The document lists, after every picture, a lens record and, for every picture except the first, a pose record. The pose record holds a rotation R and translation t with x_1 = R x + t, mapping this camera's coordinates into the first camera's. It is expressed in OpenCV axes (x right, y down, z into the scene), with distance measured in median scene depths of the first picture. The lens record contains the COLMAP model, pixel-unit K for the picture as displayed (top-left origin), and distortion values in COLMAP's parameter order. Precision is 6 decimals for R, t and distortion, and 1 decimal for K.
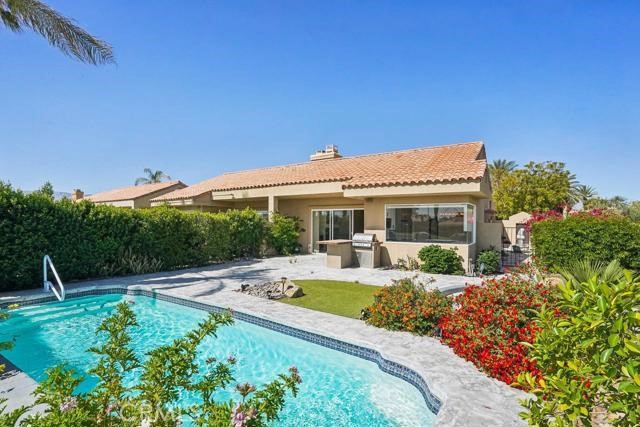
lens RADIAL K [[303.0, 0, 324.8], [0, 303.0, 222.3], [0, 0, 1]] dist [-0.040377, 0.000563]
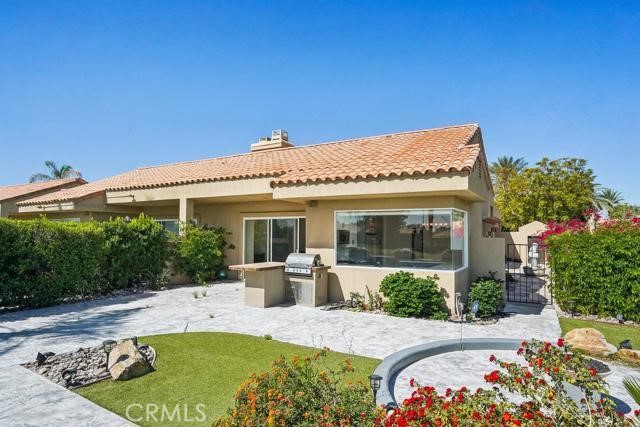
lens RADIAL K [[369.2, 0, 320.0], [0, 369.2, 213.5], [0, 0, 1]] dist [-0.021069, -0.000036]
pose [[0.998511, 0.003160, 0.054461, 0.113748], [-0.000218, 0.998543, -0.053953, -0.006598], [-0.054552, 0.053861, 0.997057, 0.168216]]
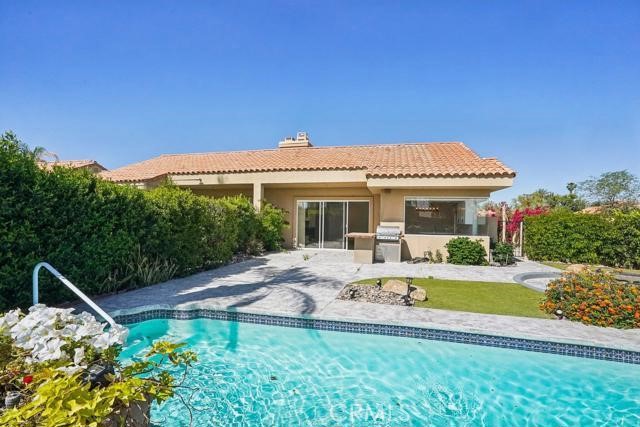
lens RADIAL K [[295.9, 0, 320.0], [0, 295.9, 213.5], [0, 0, 1]] dist [-0.037022, 0.000152]
pose [[0.946888, 0.015132, 0.321207, -0.341430], [-0.011575, 0.999849, -0.012979, 0.011547], [-0.321354, 0.008572, 0.946920, 0.175309]]
